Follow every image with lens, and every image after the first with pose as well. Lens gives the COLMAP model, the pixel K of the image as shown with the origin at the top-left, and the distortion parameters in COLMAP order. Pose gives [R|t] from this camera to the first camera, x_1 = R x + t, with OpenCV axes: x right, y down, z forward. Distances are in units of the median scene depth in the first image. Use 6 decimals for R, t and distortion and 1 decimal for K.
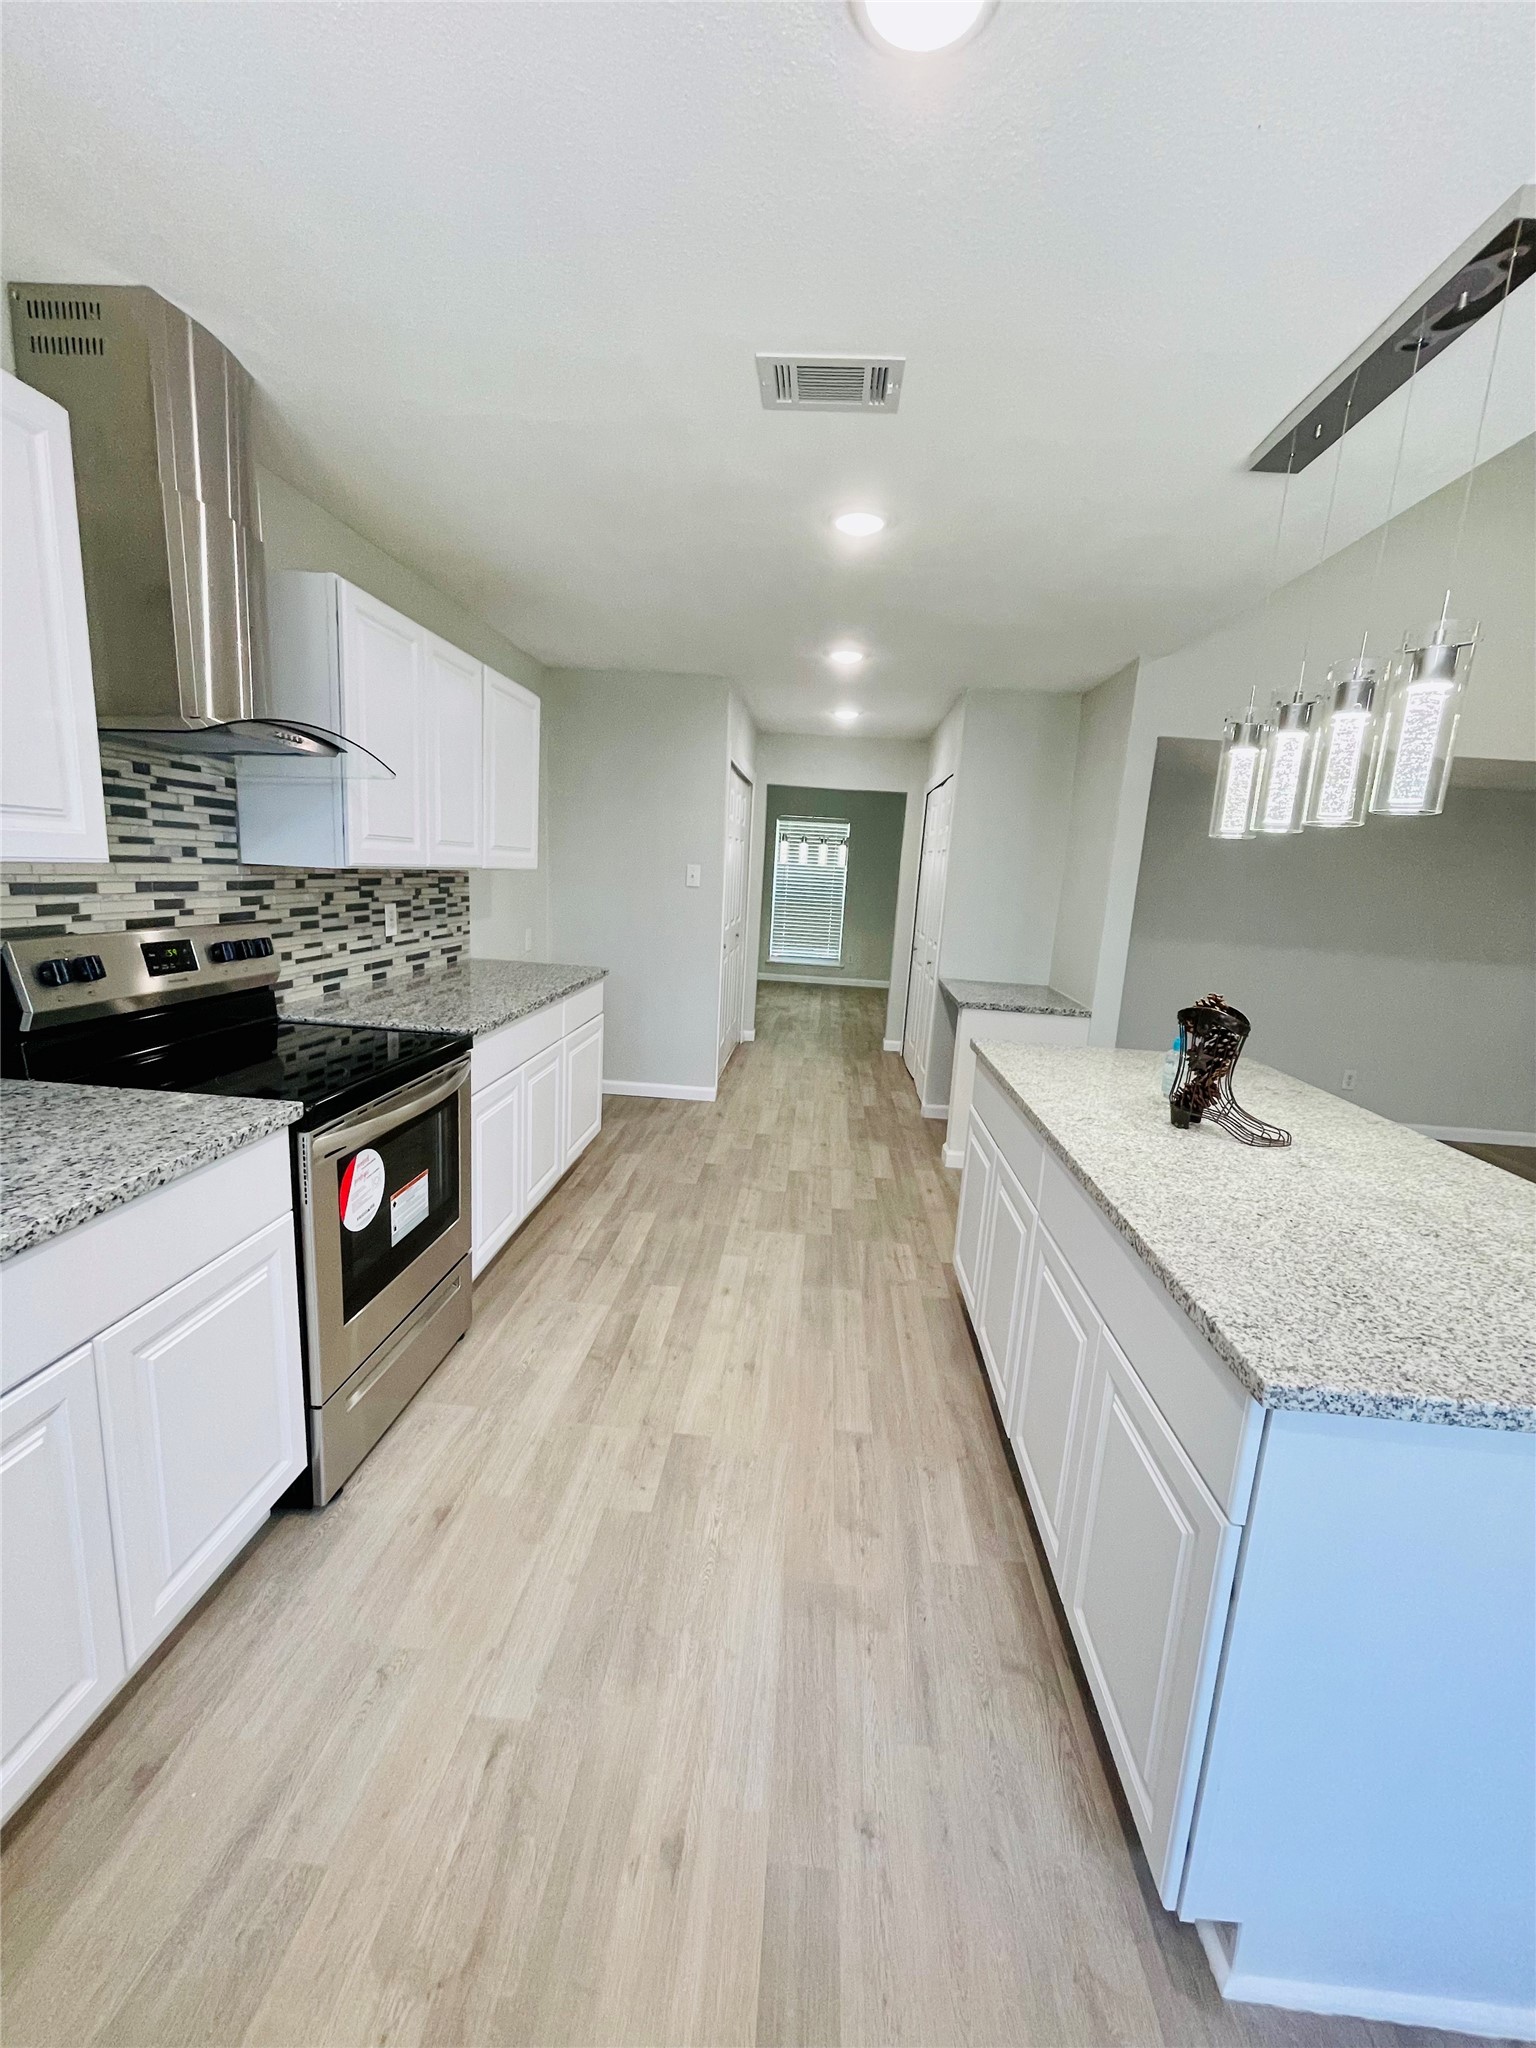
lens RADIAL K [[822.9, 0, 780.3], [0, 822.9, 1017.6], [0, 0, 1]] dist [-0.001131, -0.003140]
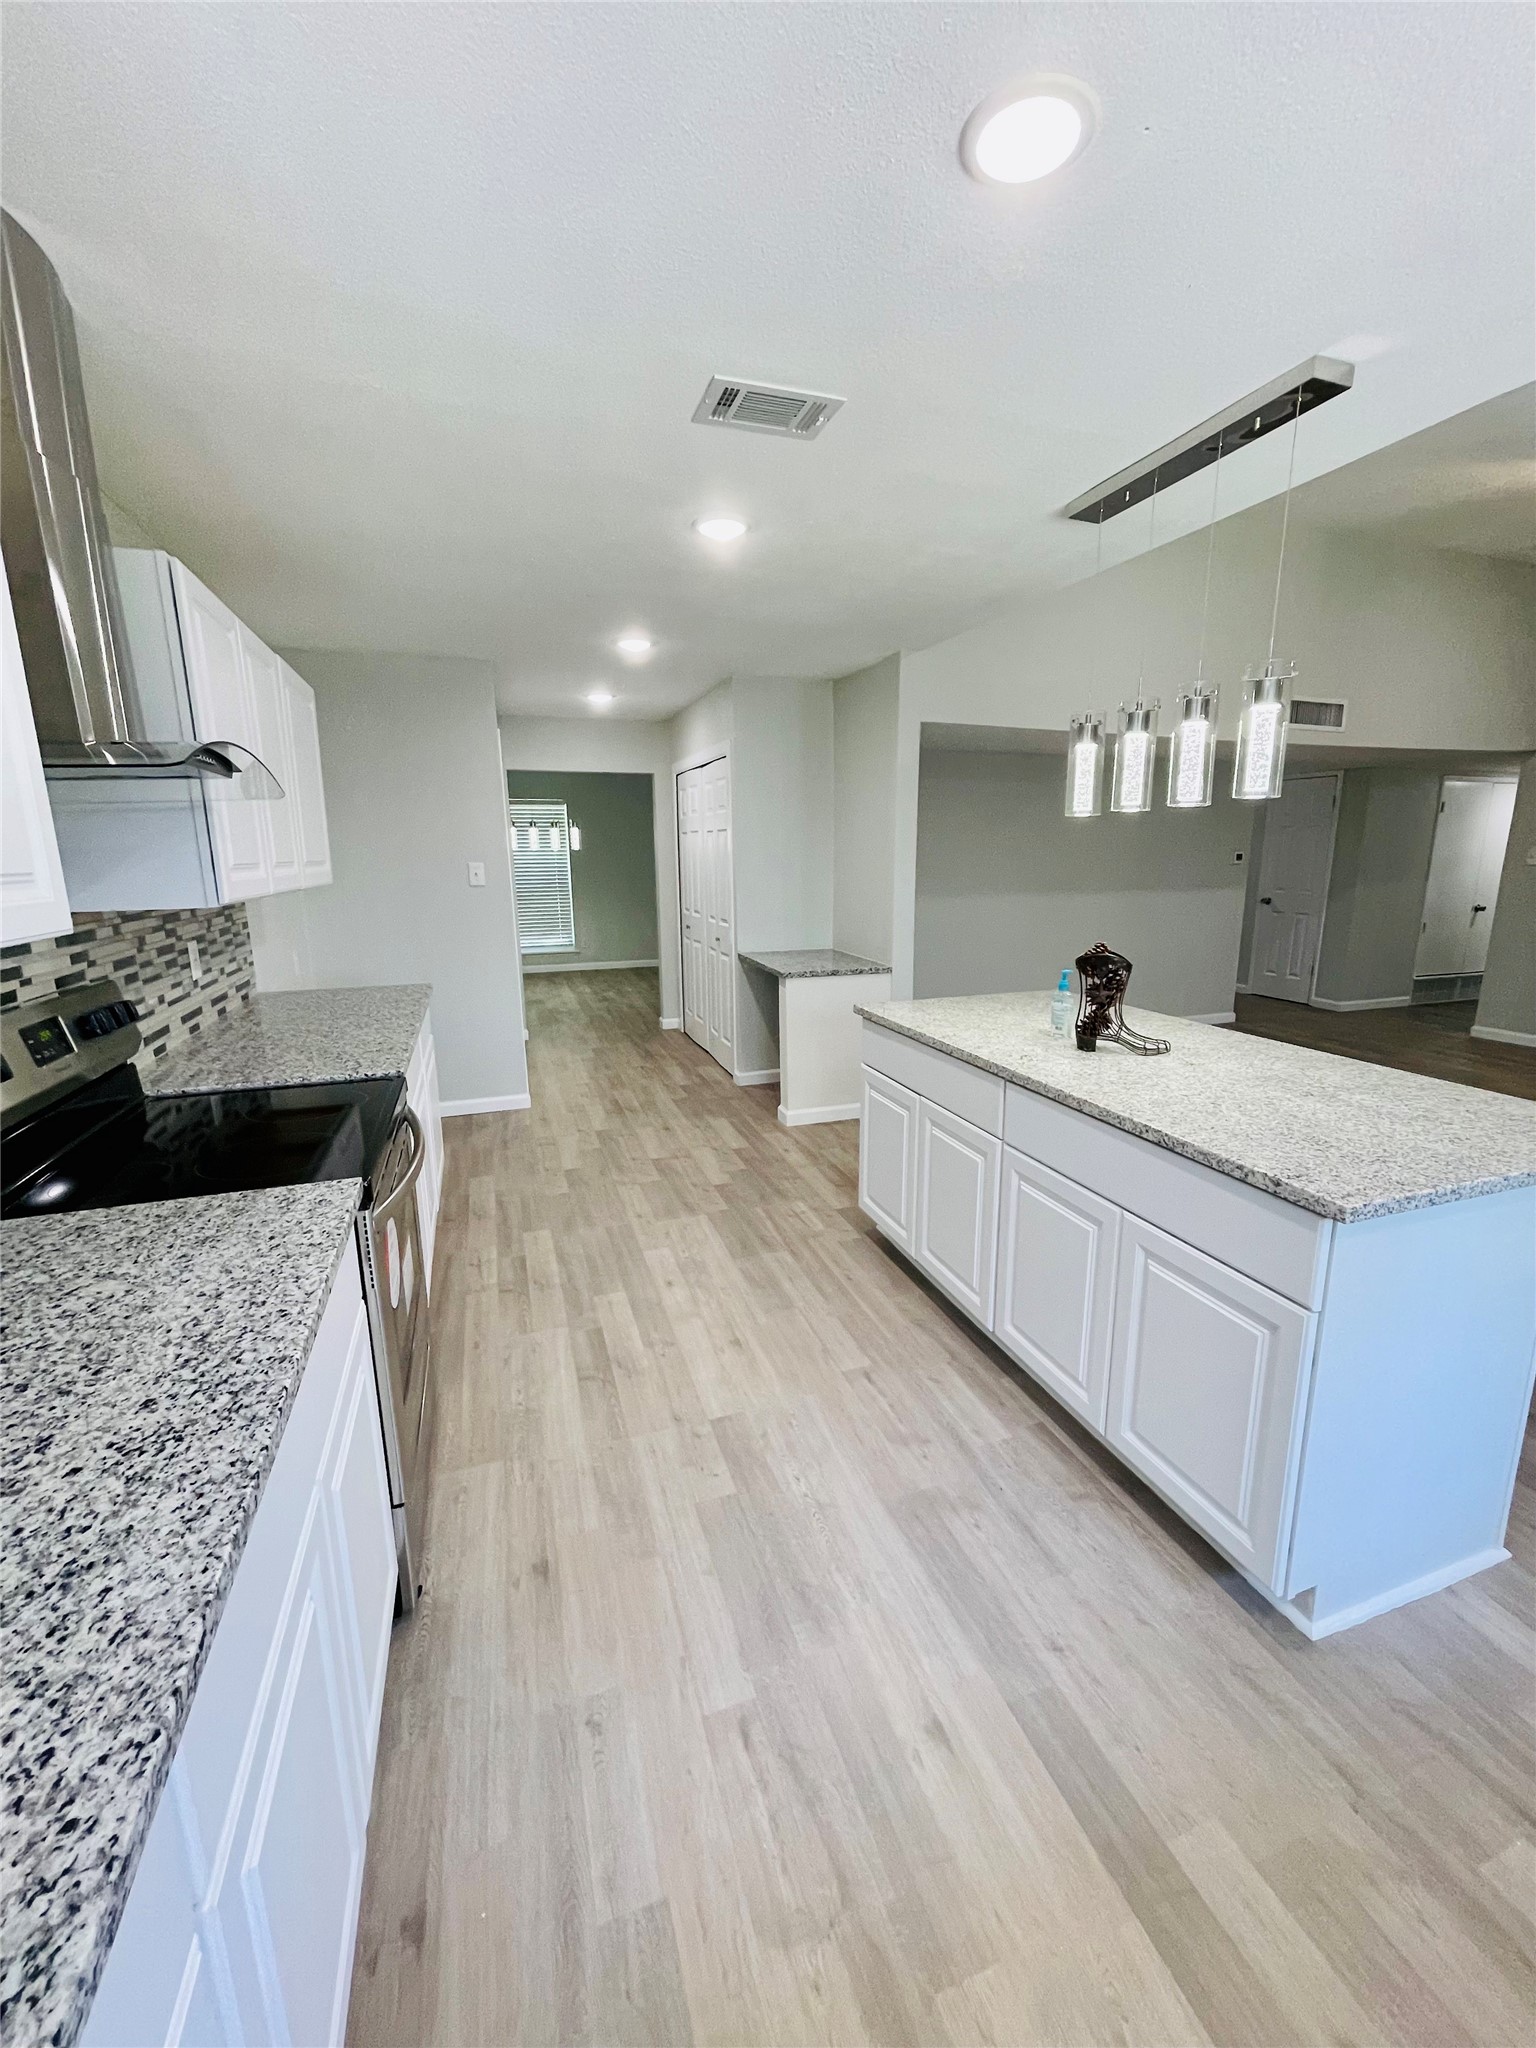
lens RADIAL K [[822.9, 0, 780.3], [0, 822.9, 1017.6], [0, 0, 1]] dist [-0.001131, -0.003140]
pose [[0.921015, -0.143366, 0.362185, -0.280731], [0.131397, 0.989655, 0.057605, -0.036521], [-0.366697, -0.005465, 0.930324, 0.002902]]
